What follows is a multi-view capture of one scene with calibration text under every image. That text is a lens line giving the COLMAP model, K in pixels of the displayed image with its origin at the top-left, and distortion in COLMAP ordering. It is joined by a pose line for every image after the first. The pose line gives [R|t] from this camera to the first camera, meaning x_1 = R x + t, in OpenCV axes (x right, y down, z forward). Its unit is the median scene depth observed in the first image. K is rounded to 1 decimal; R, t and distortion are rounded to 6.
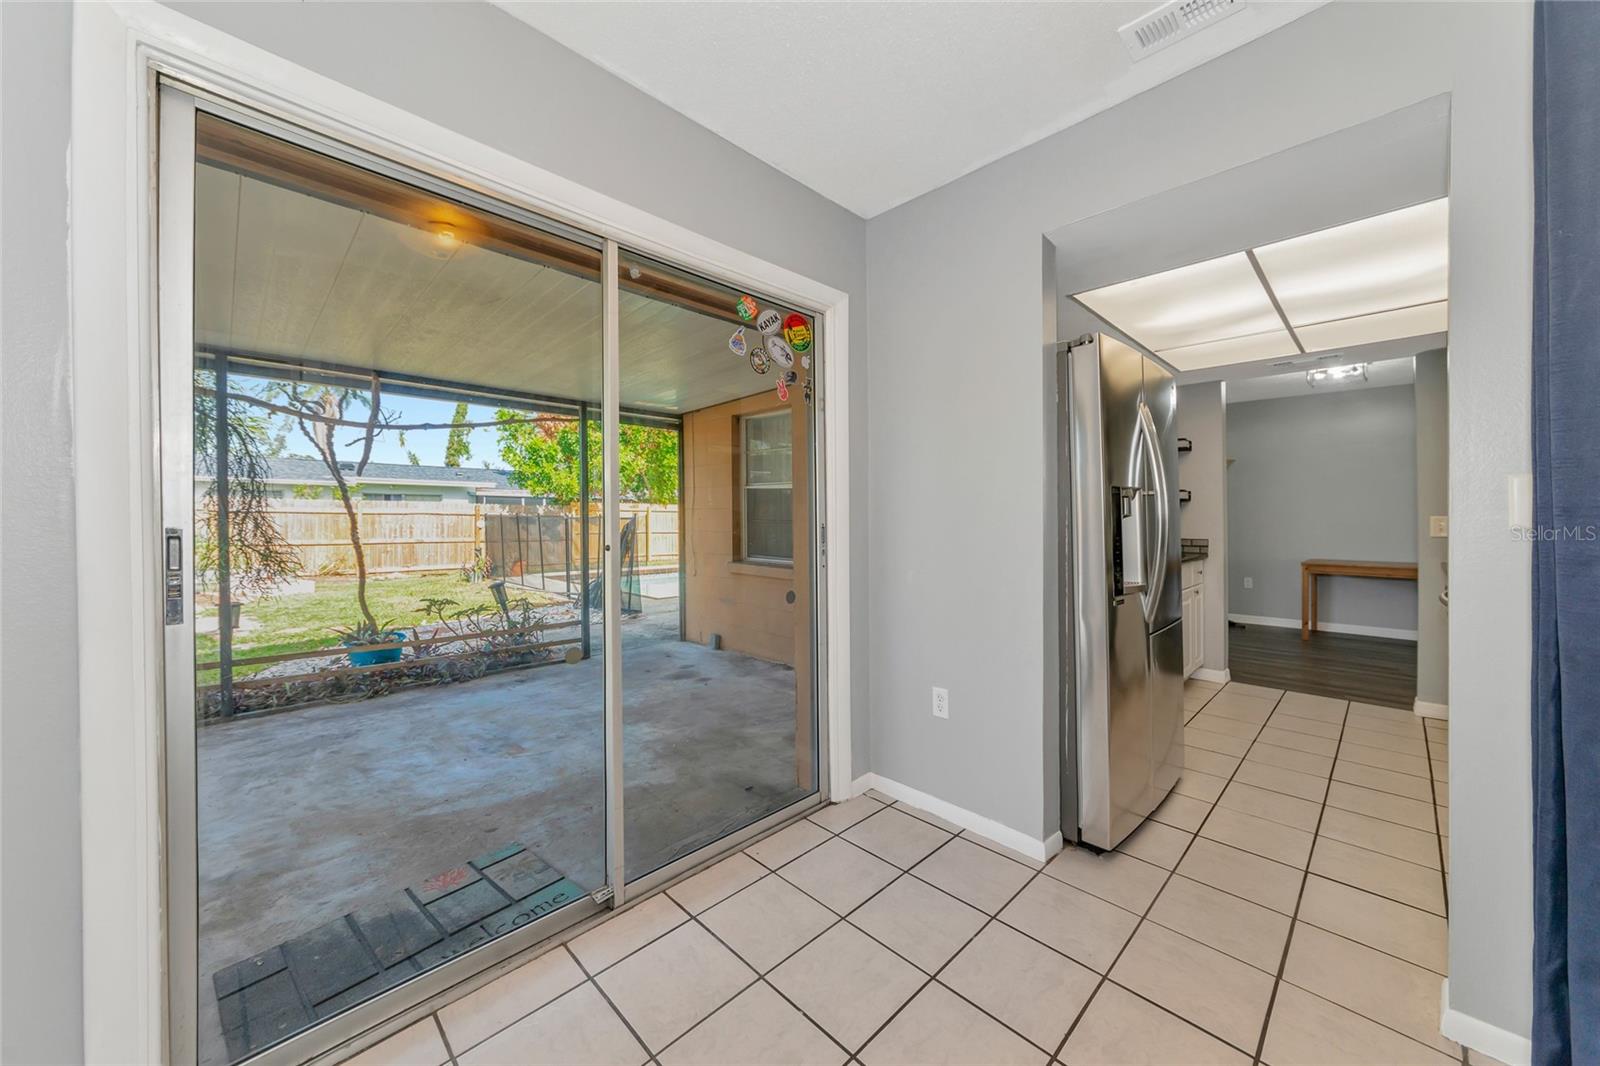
lens RADIAL K [[574.6, 0, 809.0], [0, 574.6, 524.5], [0, 0, 1]] dist [0.011192, -0.000118]
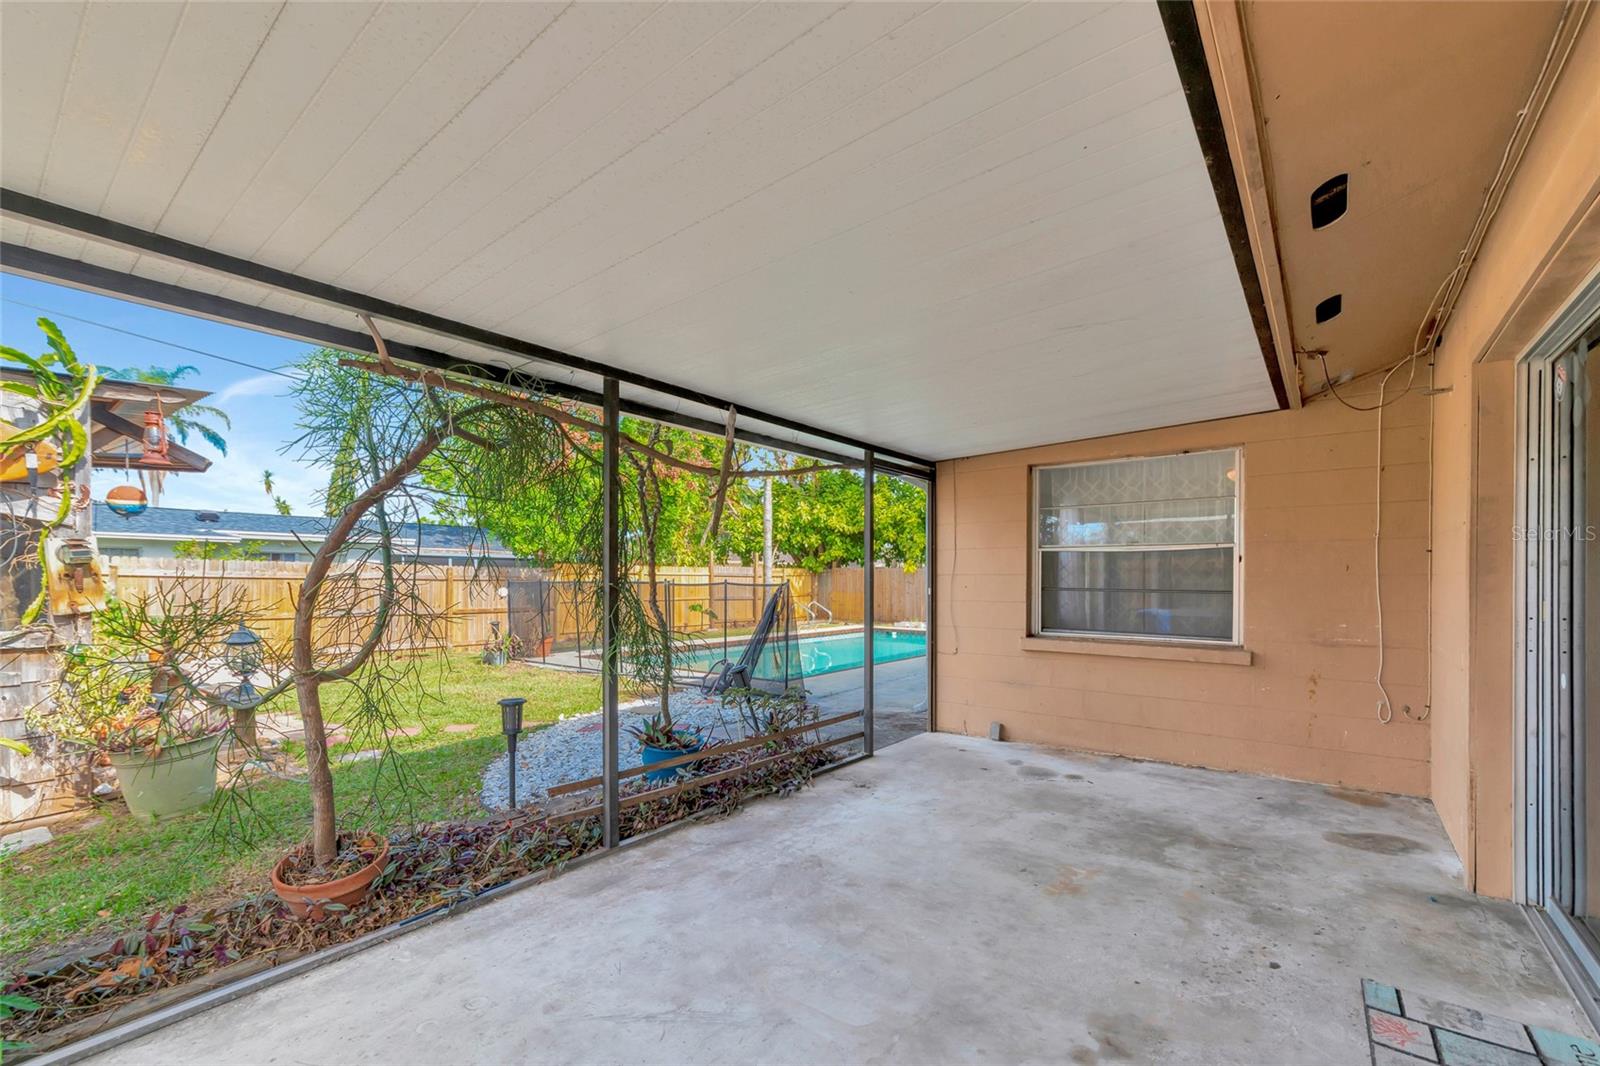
lens RADIAL K [[673.4, 0, 799.7], [0, 673.4, 584.5], [0, 0, 1]] dist [0.000387, -0.000011]
pose [[0.992703, -0.004100, 0.120515, -0.562582], [0.004650, 0.999980, -0.004283, -0.010549], [-0.120495, 0.004812, 0.992702, 0.046230]]
